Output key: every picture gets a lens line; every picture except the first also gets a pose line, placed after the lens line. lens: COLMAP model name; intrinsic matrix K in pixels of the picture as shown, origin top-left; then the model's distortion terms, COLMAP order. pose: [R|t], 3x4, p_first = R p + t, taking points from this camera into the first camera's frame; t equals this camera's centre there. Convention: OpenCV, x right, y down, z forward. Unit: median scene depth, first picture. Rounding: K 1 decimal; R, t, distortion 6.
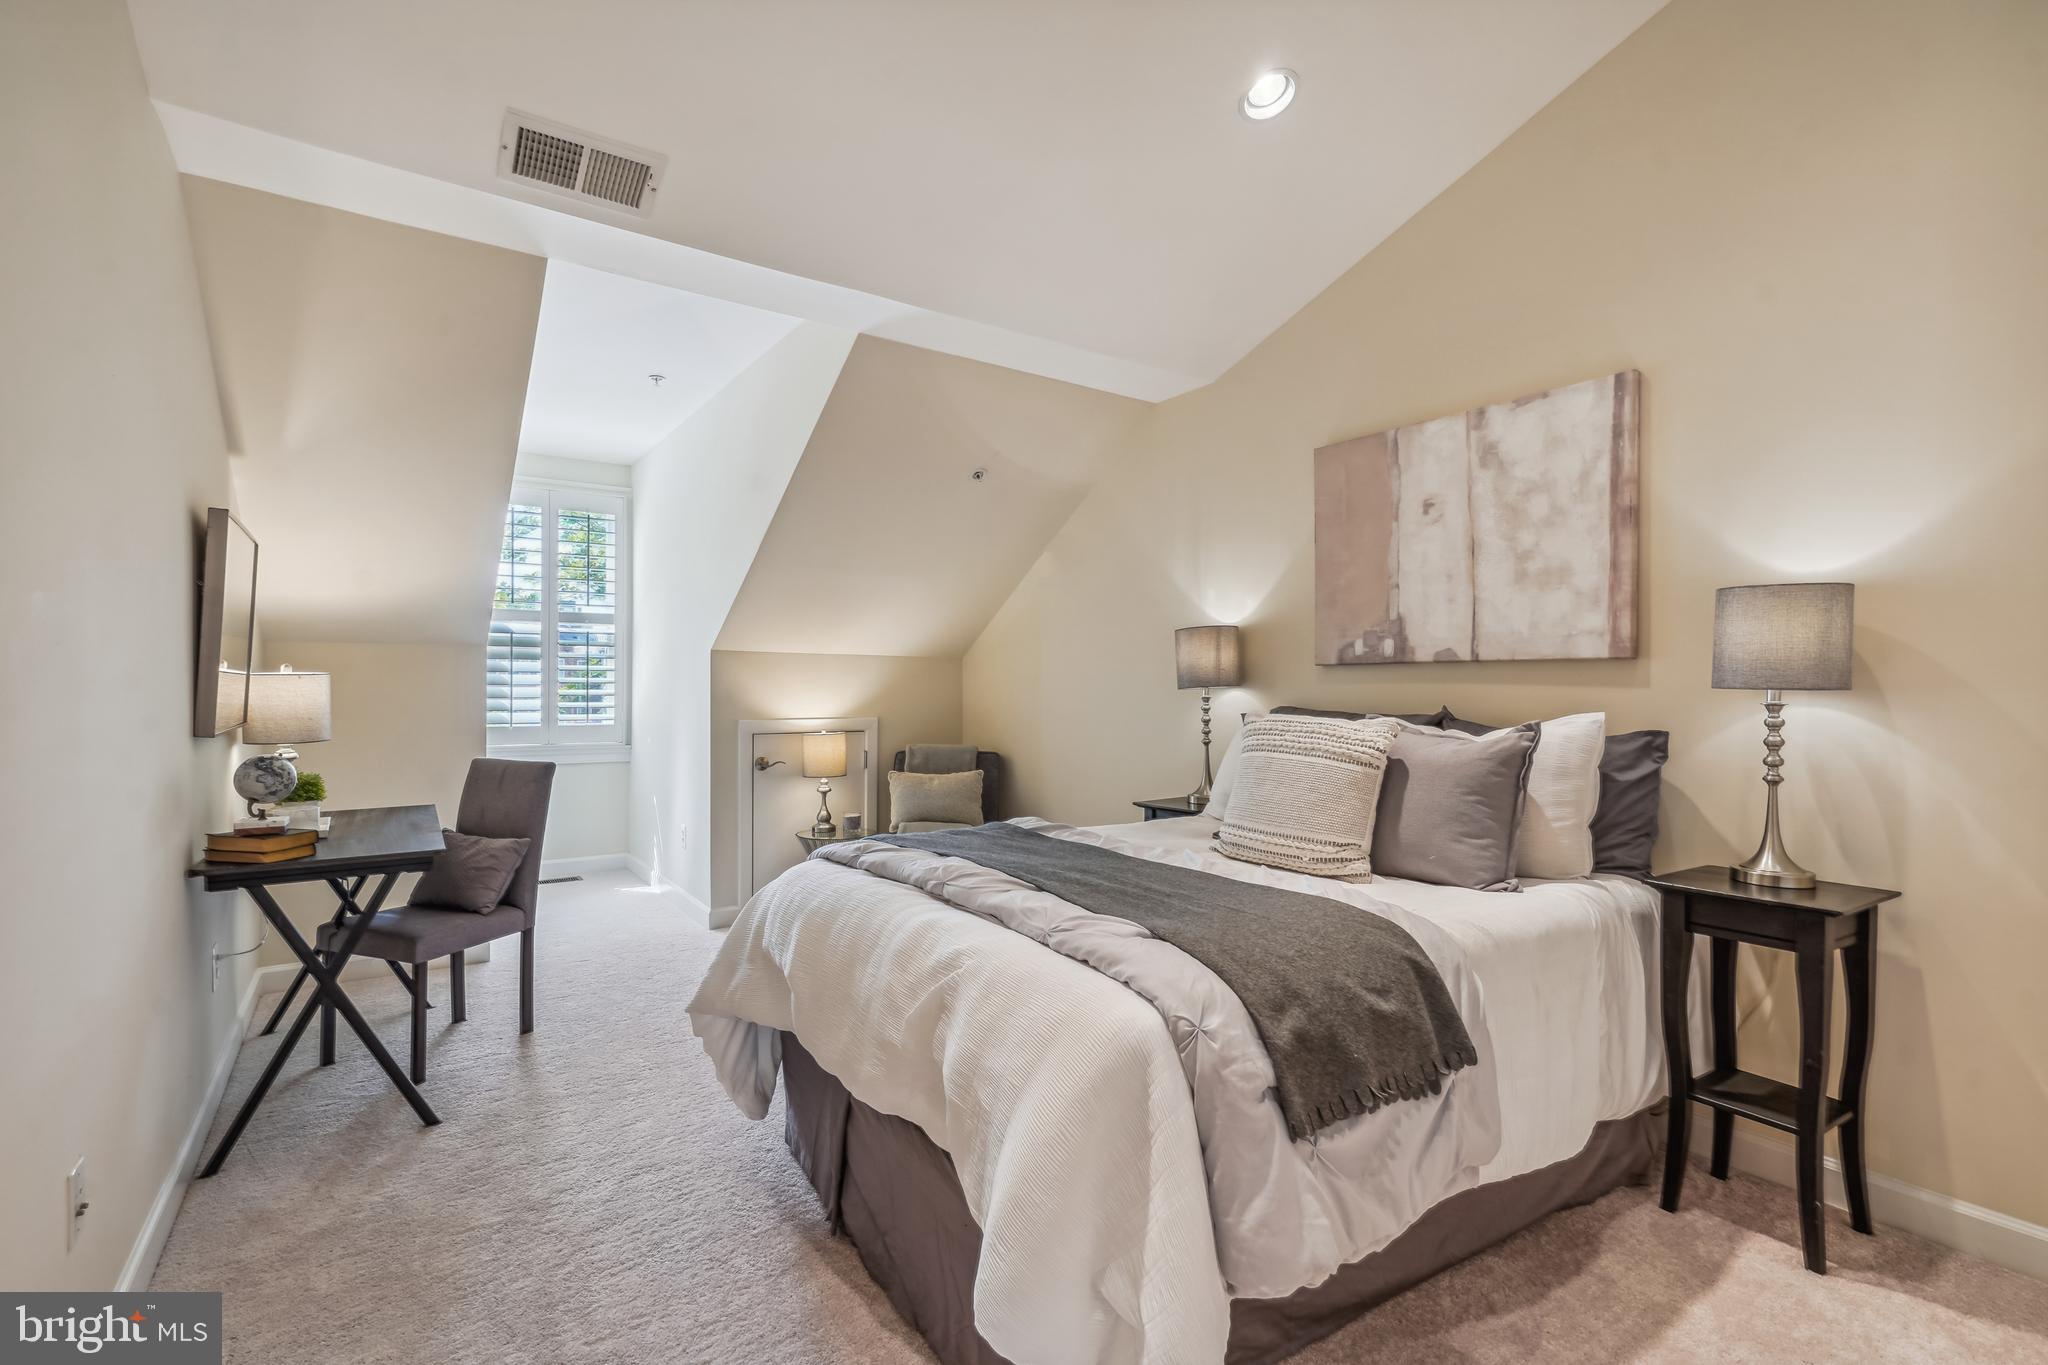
lens RADIAL K [[938.4, 0, 1022.8], [0, 938.4, 698.2], [0, 0, 1]] dist [0.002089, 0.000346]
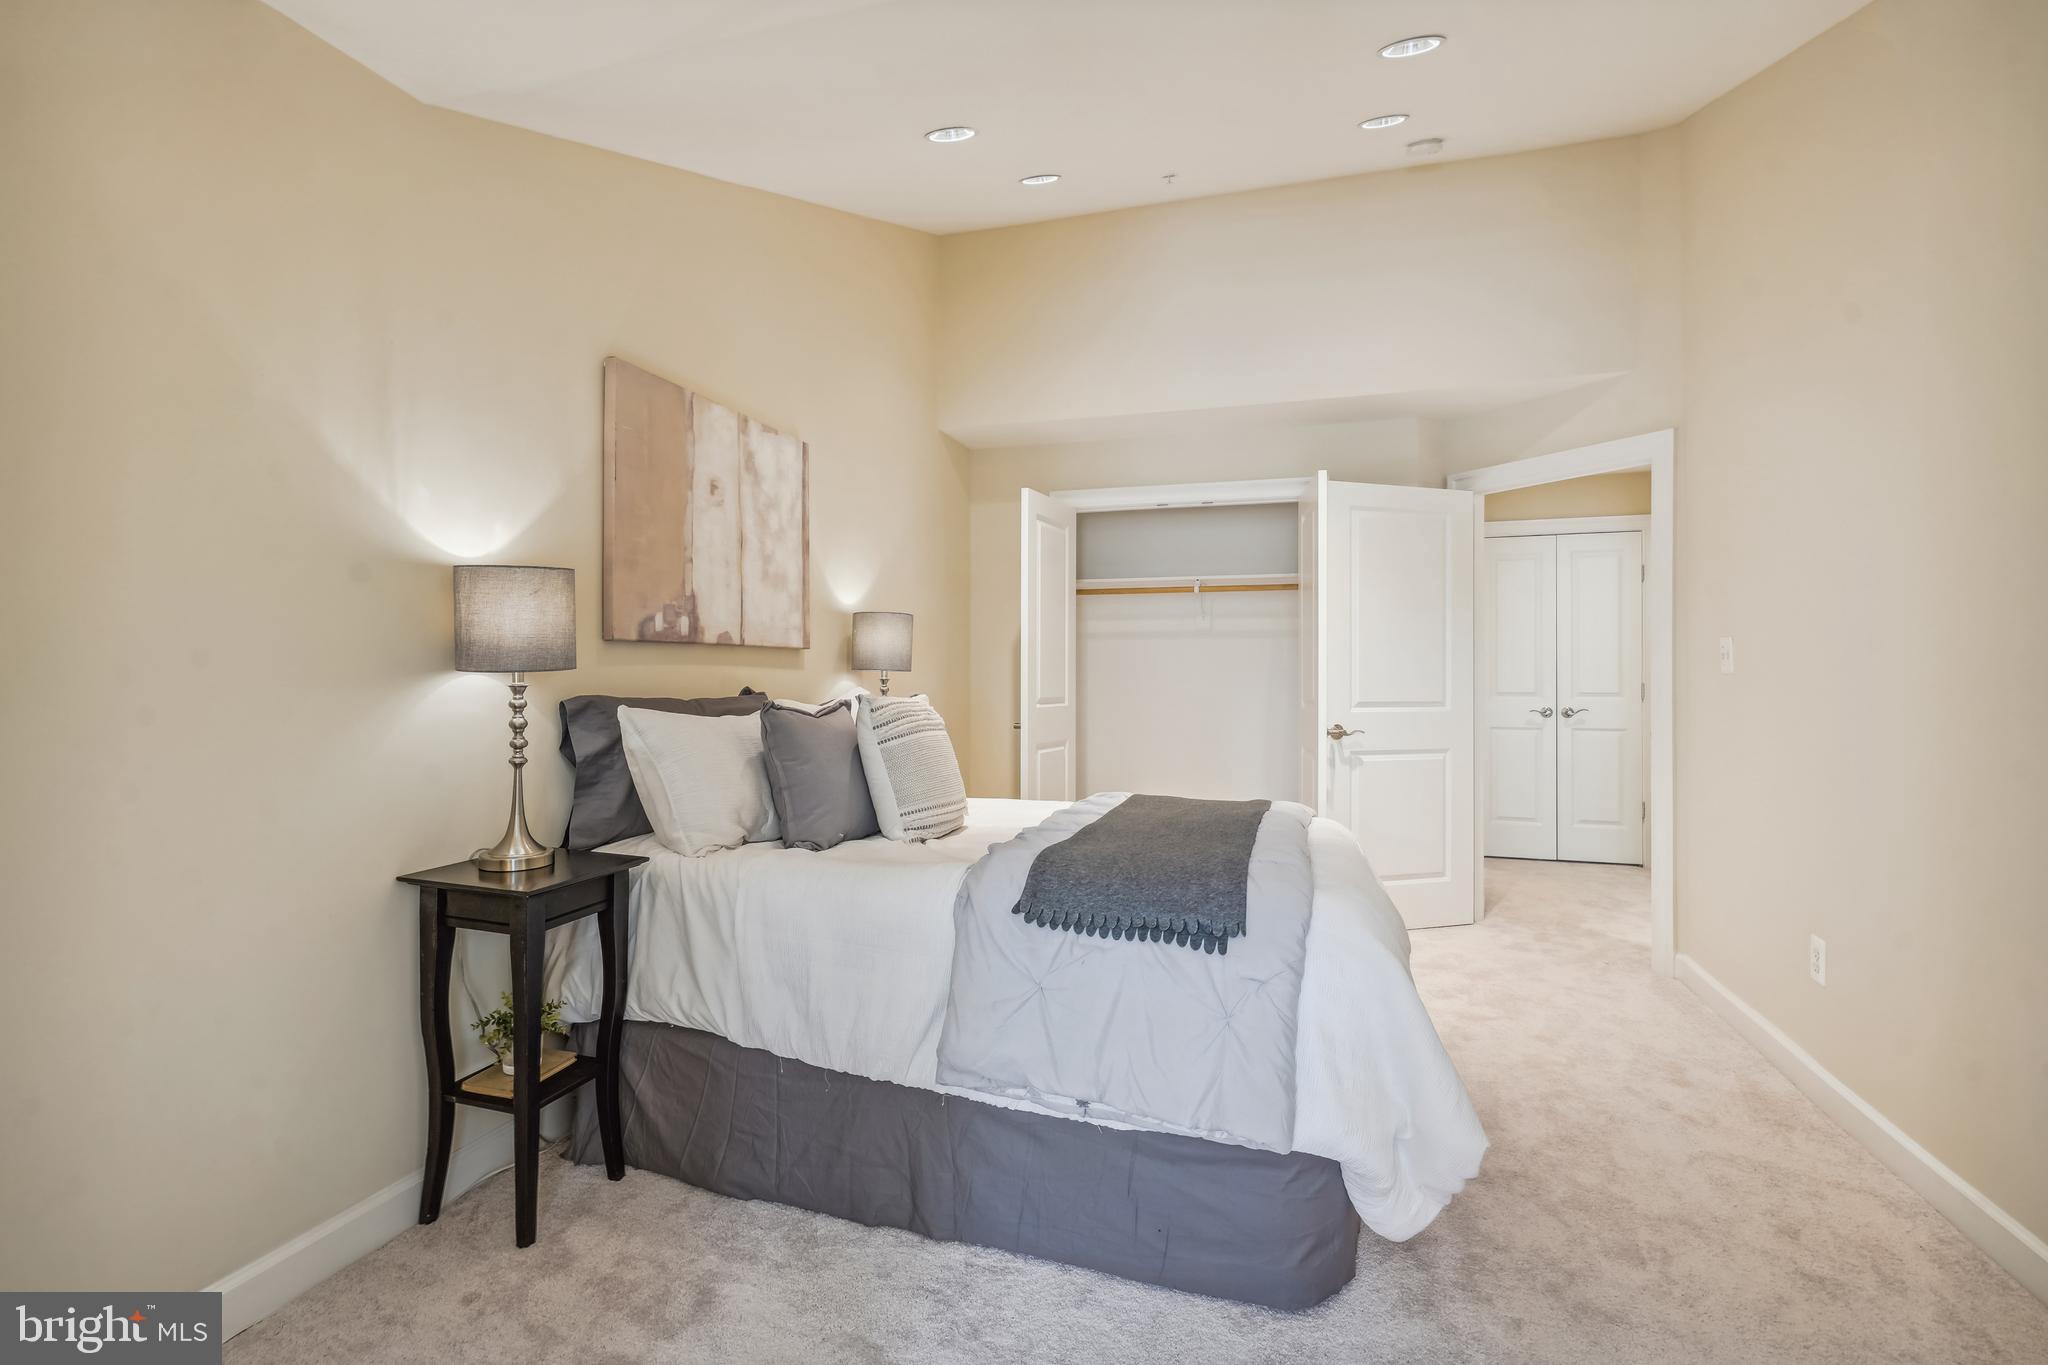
lens RADIAL K [[946.1, 0, 1013.1], [0, 946.1, 672.4], [0, 0, 1]] dist [0.000353, 0.000067]
pose [[-0.610720, 0.023695, 0.791492, -0.506229], [0.036522, 0.999331, -0.001736, 0.003869], [-0.791004, 0.027847, -0.611177, 1.264226]]
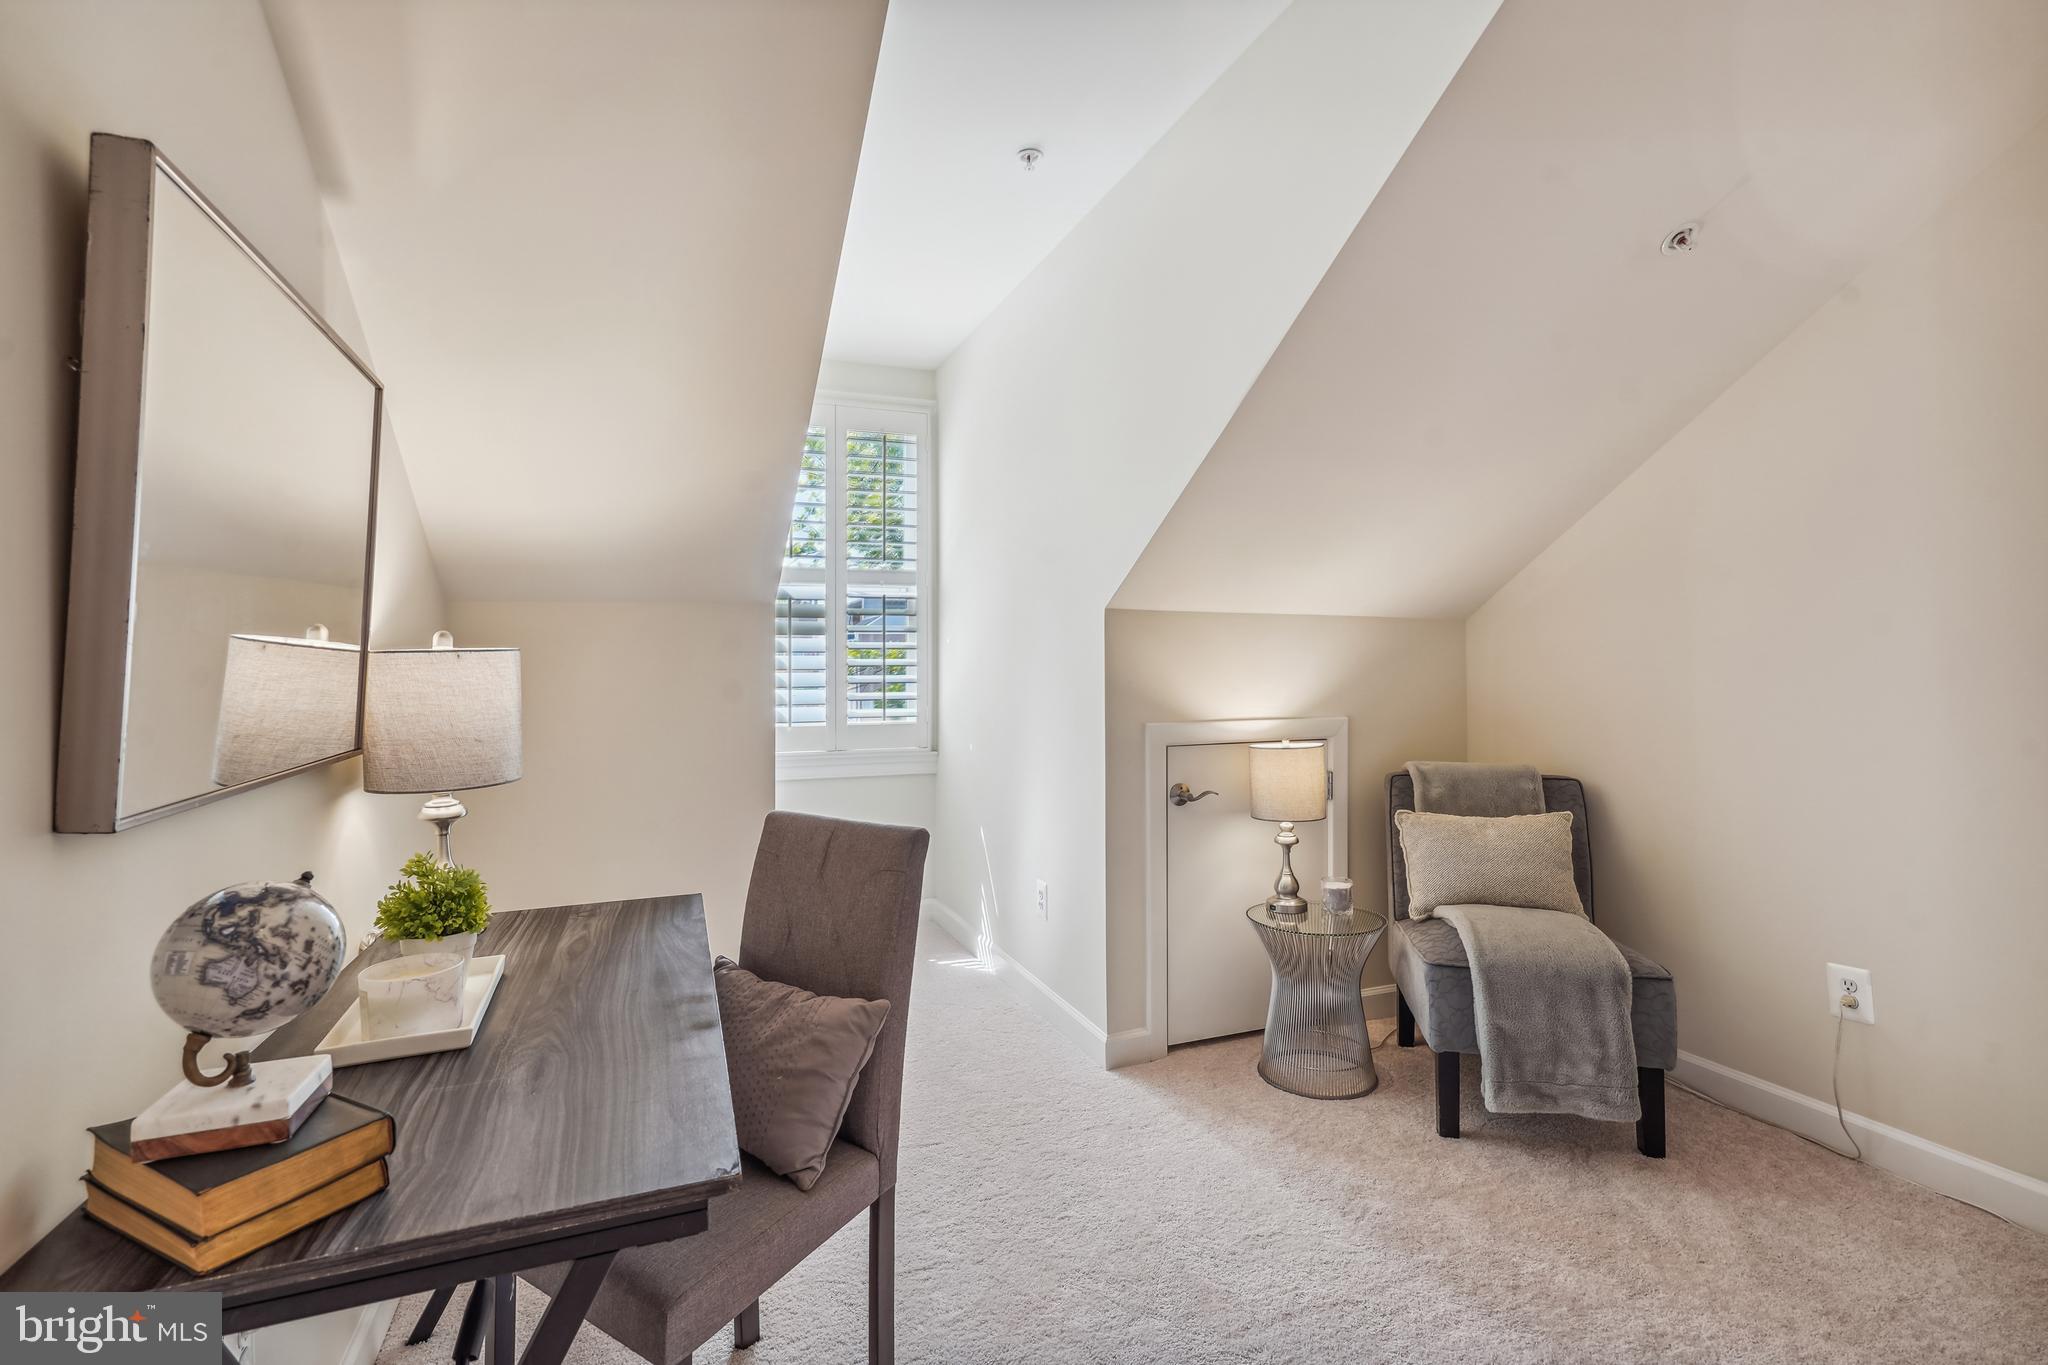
lens RADIAL K [[946.1, 0, 1013.1], [0, 946.1, 672.4], [0, 0, 1]] dist [0.000353, 0.000067]
pose [[0.972139, -0.009576, -0.234208, -0.359889], [0.007727, 0.999931, -0.008808, -0.007030], [0.234277, 0.006753, 0.972147, 0.569319]]
